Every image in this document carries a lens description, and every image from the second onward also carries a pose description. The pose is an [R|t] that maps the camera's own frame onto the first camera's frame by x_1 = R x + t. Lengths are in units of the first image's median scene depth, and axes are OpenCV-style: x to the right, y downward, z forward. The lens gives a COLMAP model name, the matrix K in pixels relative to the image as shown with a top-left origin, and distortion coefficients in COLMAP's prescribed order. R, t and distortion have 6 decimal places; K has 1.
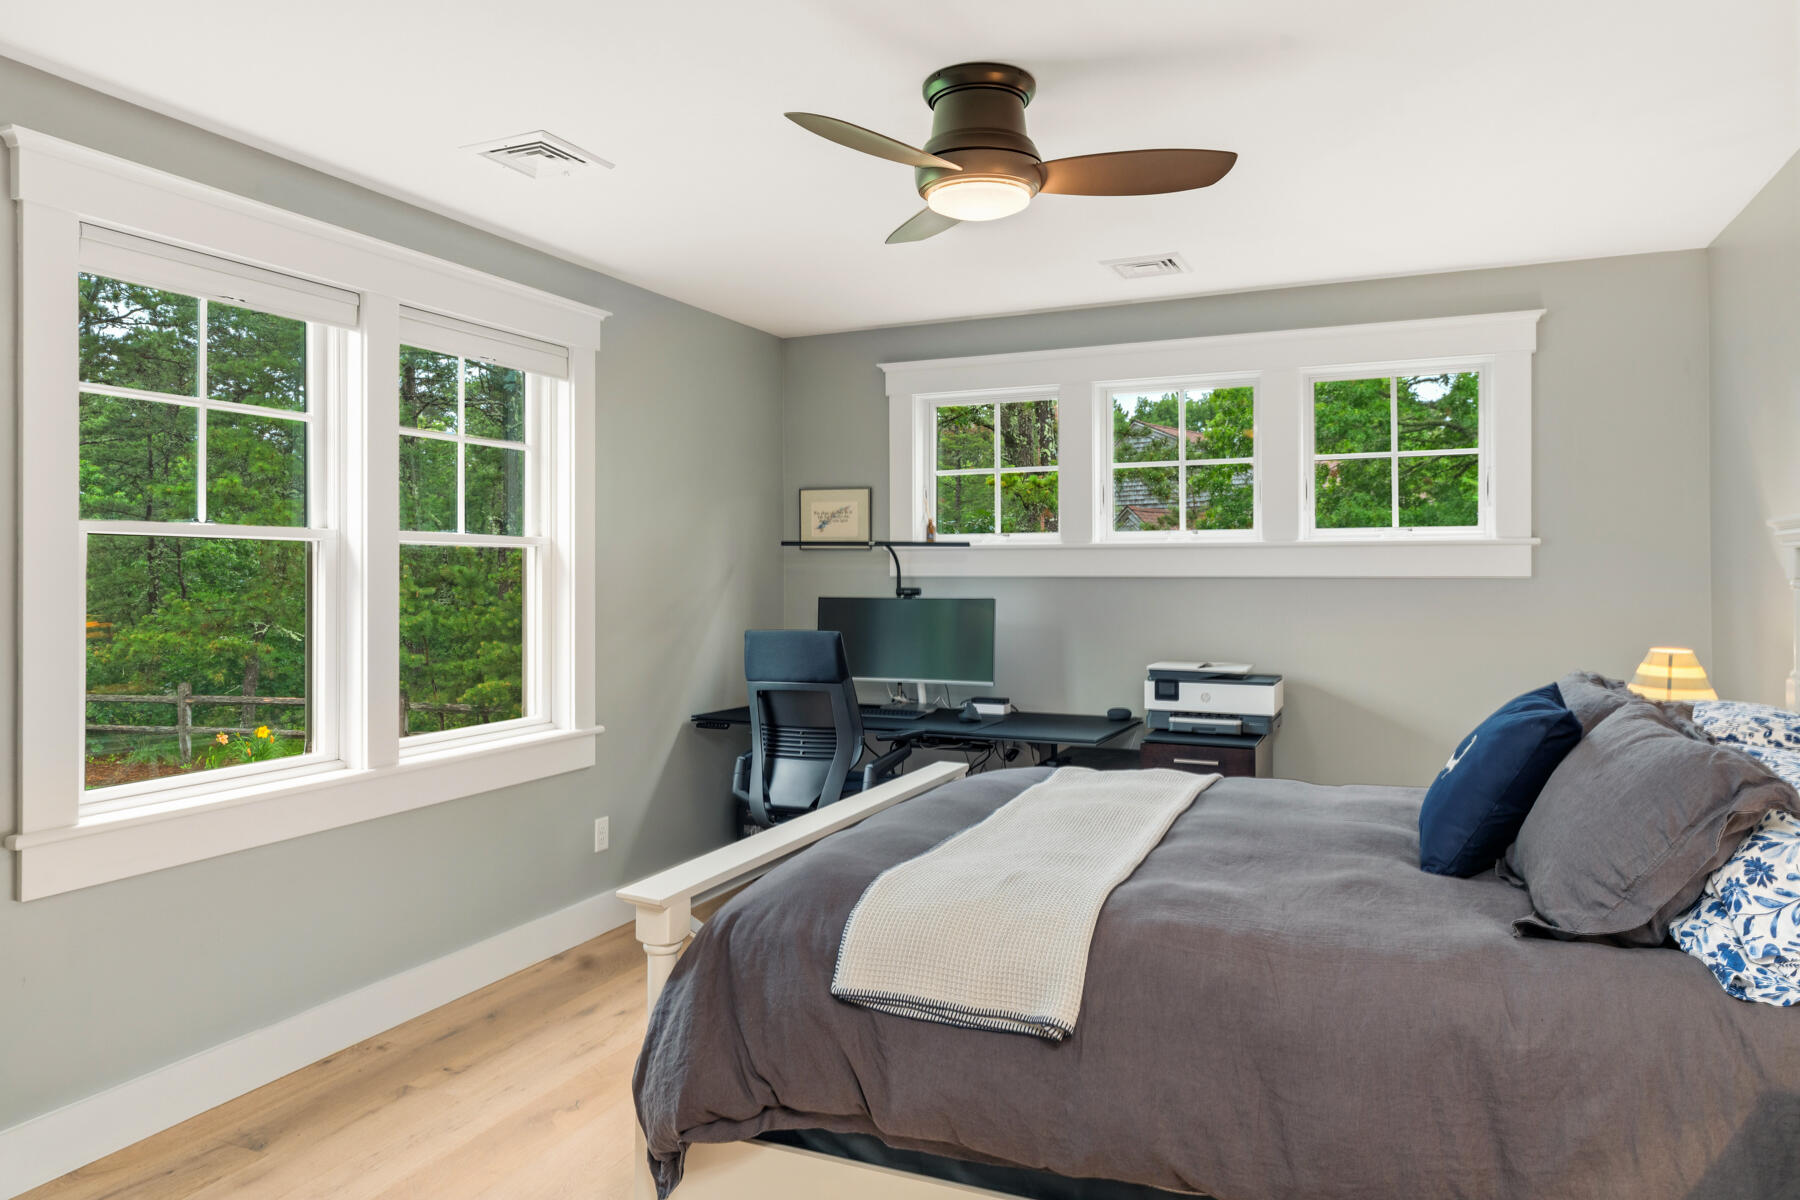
lens RADIAL K [[1185.4, 0, 900.0], [0, 1185.4, 596.9], [0, 0, 1]] dist [-0.001011, 0.002784]
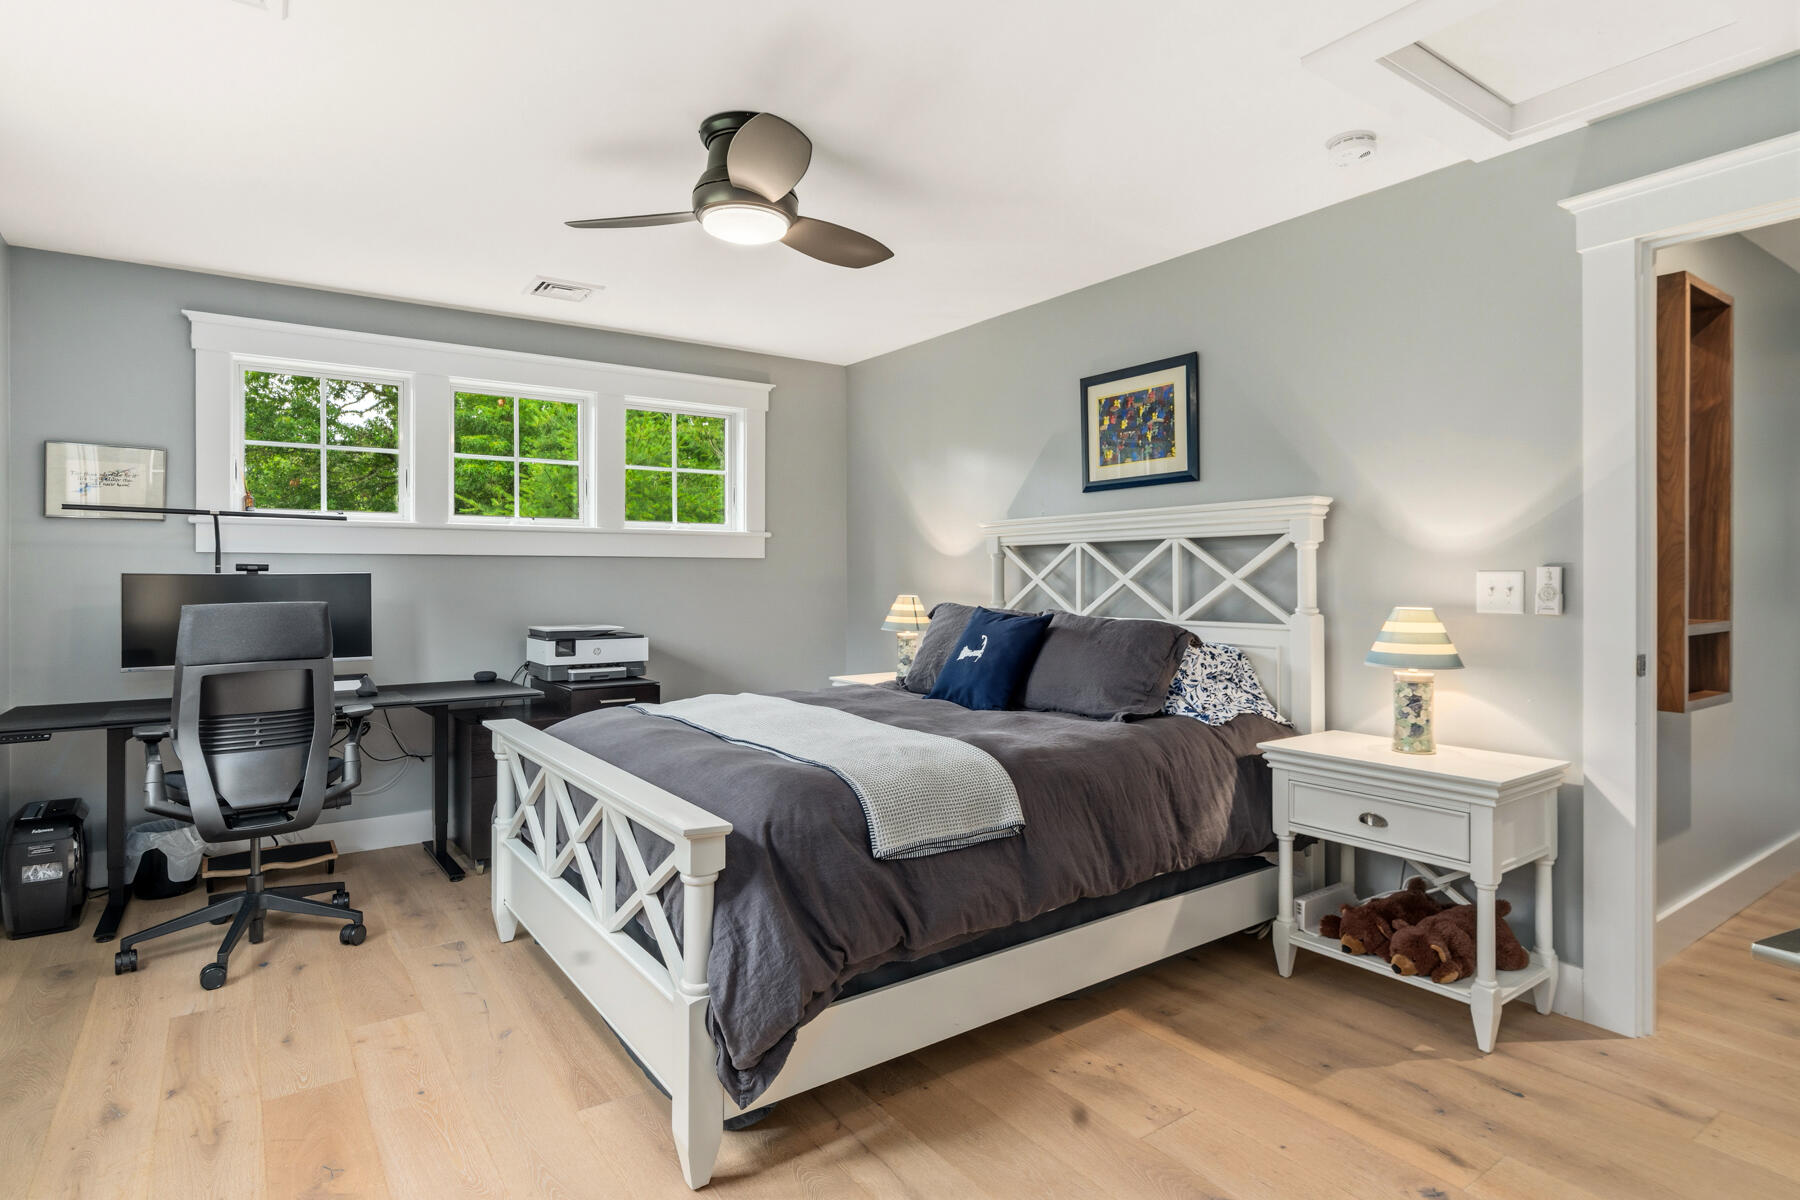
lens RADIAL K [[939.4, 0, 901.0], [0, 939.4, 593.6], [0, 0, 1]] dist [-0.003426, 0.000282]
pose [[0.518570, -0.013286, 0.854932, -0.406074], [0.020223, 0.999790, 0.003270, 0.027816], [-0.854796, 0.015594, 0.518730, 0.220731]]
